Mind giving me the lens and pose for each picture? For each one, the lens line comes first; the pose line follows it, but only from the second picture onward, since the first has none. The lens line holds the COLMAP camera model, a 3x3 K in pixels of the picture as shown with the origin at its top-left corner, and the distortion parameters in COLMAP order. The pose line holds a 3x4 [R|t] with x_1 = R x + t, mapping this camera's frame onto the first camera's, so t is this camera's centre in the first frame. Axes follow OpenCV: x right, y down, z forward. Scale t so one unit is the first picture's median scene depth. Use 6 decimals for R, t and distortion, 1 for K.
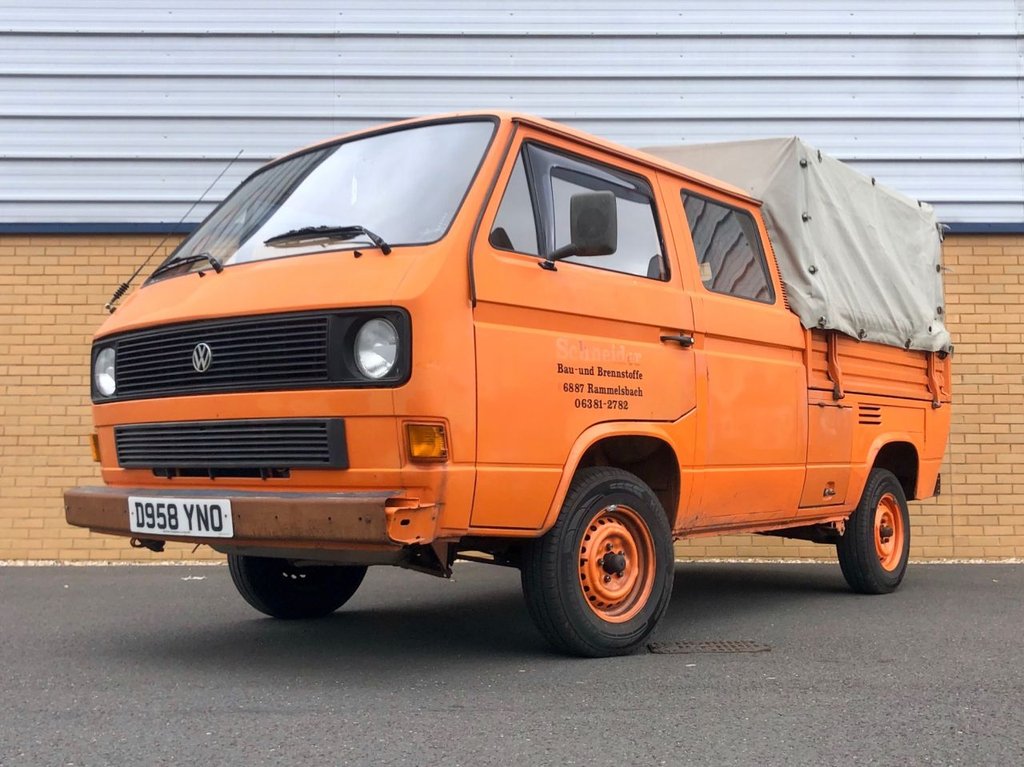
lens RADIAL K [[1078.6, 0, 528.2], [0, 1078.6, 408.9], [0, 0, 1]] dist [0.121296, -0.318991]
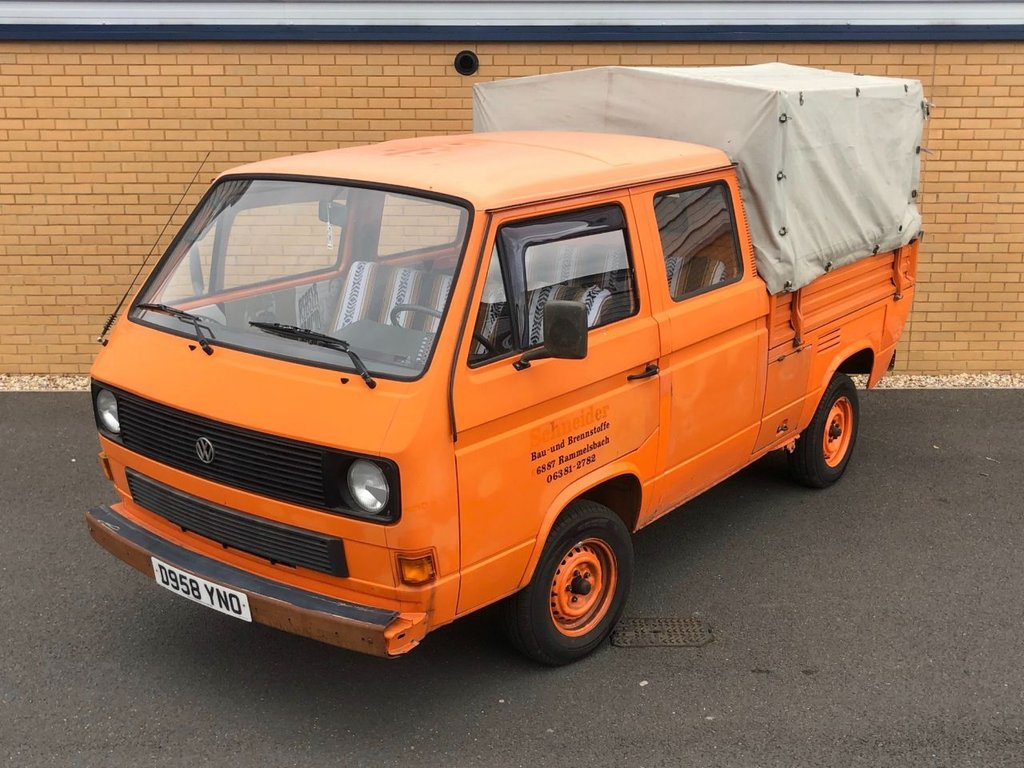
lens RADIAL K [[1097.3, 0, 509.8], [0, 1097.3, 429.0], [0, 0, 1]] dist [0.097550, -0.221675]
pose [[0.999910, -0.010716, 0.008019, -0.002966], [0.007190, 0.935412, 0.353487, -0.416764], [-0.011289, -0.353398, 0.935405, -0.027747]]
